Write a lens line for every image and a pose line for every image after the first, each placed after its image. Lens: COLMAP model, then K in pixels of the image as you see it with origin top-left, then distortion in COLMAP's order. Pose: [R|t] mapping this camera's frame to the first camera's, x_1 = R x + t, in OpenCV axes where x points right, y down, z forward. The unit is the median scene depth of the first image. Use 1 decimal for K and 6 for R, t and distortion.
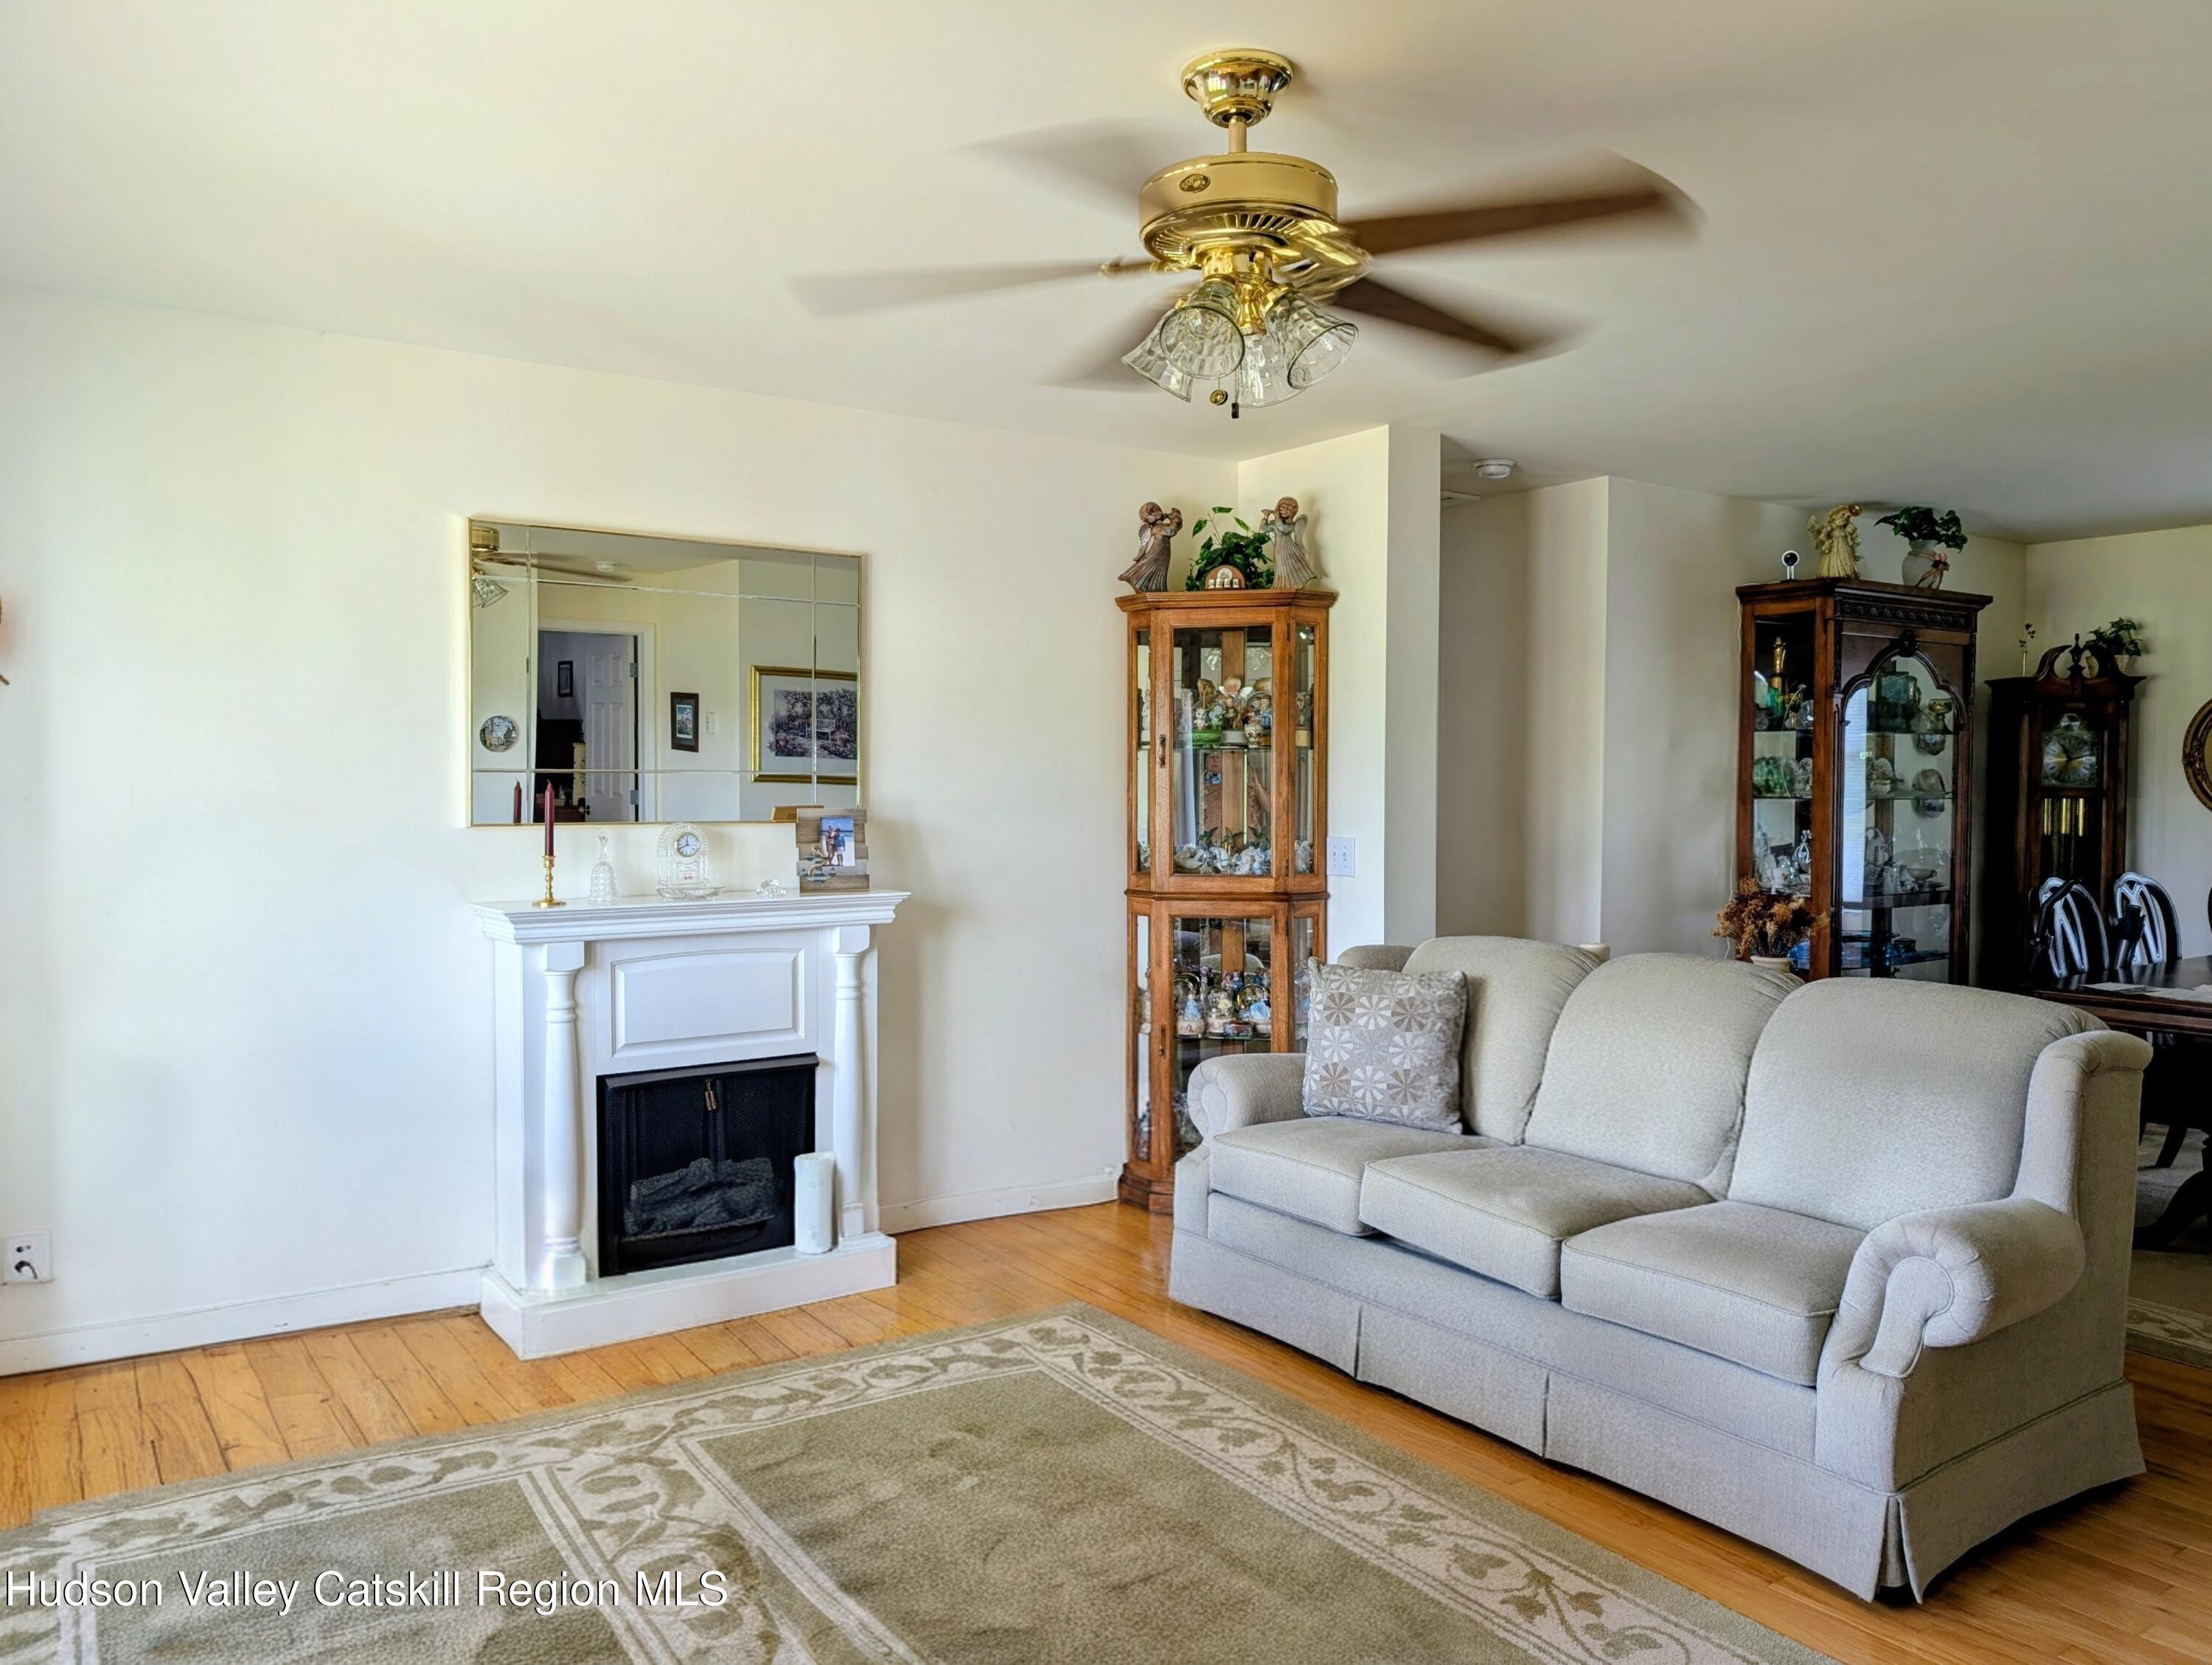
lens RADIAL K [[1625.4, 0, 1110.7], [0, 1625.4, 821.7], [0, 0, 1]] dist [0.023778, -0.005009]
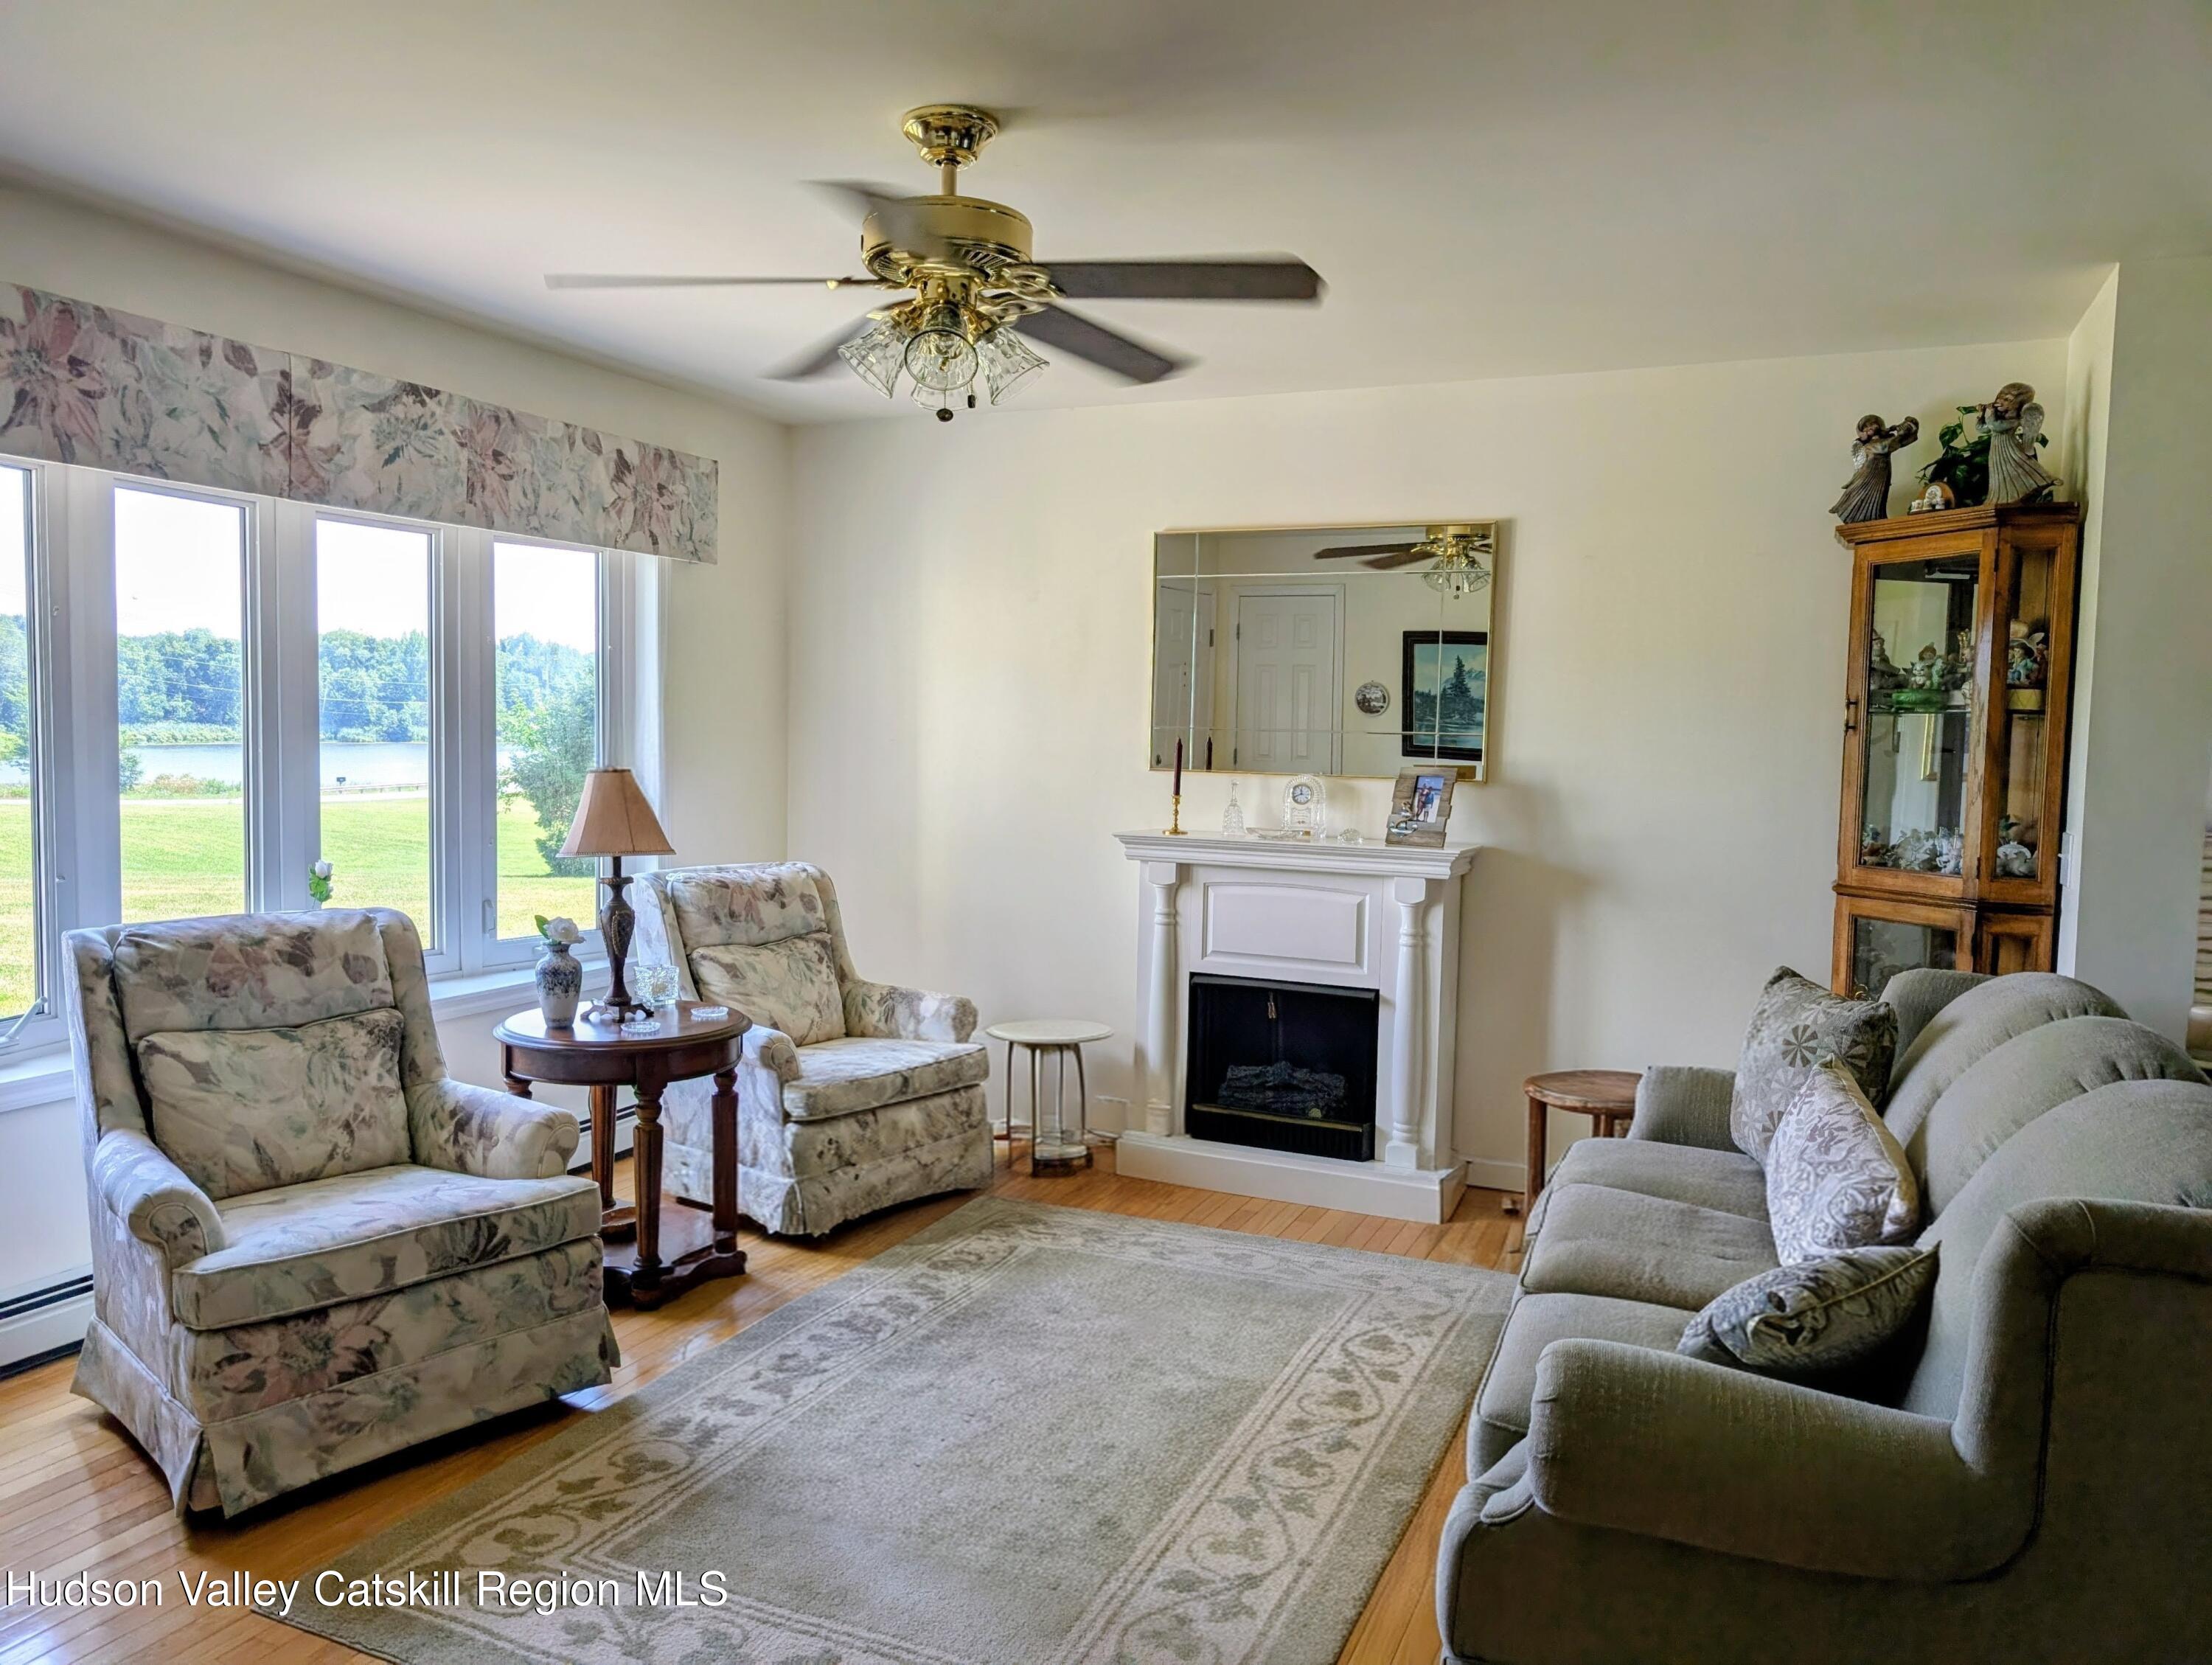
lens RADIAL K [[1625.4, 0, 1102.5], [0, 1625.4, 835.0], [0, 0, 1]] dist [0.023778, -0.005009]
pose [[0.494386, 0.066169, -0.866721, 0.673408], [-0.046103, 0.997691, 0.049870, -0.007784], [0.868019, 0.015304, 0.496295, 0.298902]]
